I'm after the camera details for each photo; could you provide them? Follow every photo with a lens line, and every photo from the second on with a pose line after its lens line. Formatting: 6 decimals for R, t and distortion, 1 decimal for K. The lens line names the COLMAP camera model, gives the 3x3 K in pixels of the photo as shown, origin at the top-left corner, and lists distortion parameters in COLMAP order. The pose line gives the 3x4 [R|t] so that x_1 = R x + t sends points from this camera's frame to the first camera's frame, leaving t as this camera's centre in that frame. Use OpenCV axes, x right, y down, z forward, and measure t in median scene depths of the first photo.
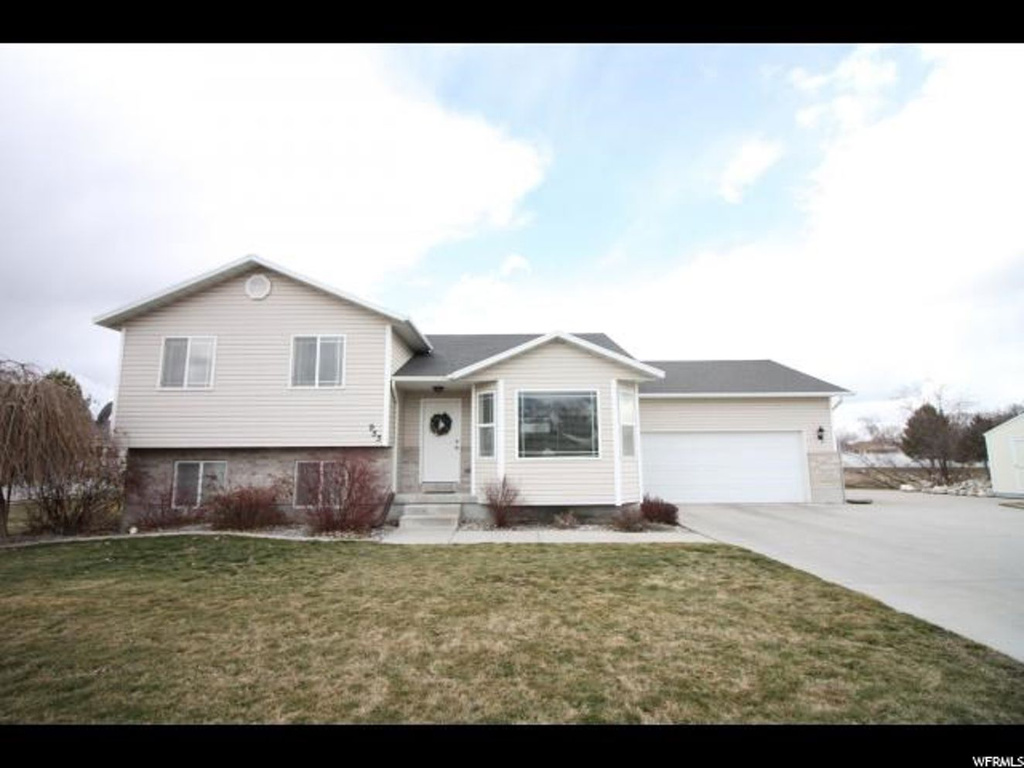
lens RADIAL K [[470.6, 0, 511.0], [0, 470.6, 383.5], [0, 0, 1]] dist [-0.010516, -0.007999]
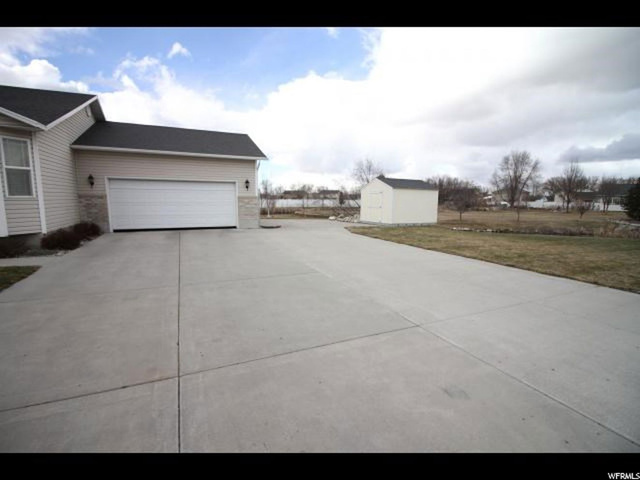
lens RADIAL K [[294.1, 0, 321.9], [0, 294.1, 242.9], [0, 0, 1]] dist [-0.010516, -0.007999]
pose [[0.902690, -0.052499, 0.427076, 0.456215], [-0.074115, 0.958725, 0.274505, 0.007292], [-0.423860, -0.279446, 0.861541, -0.000684]]
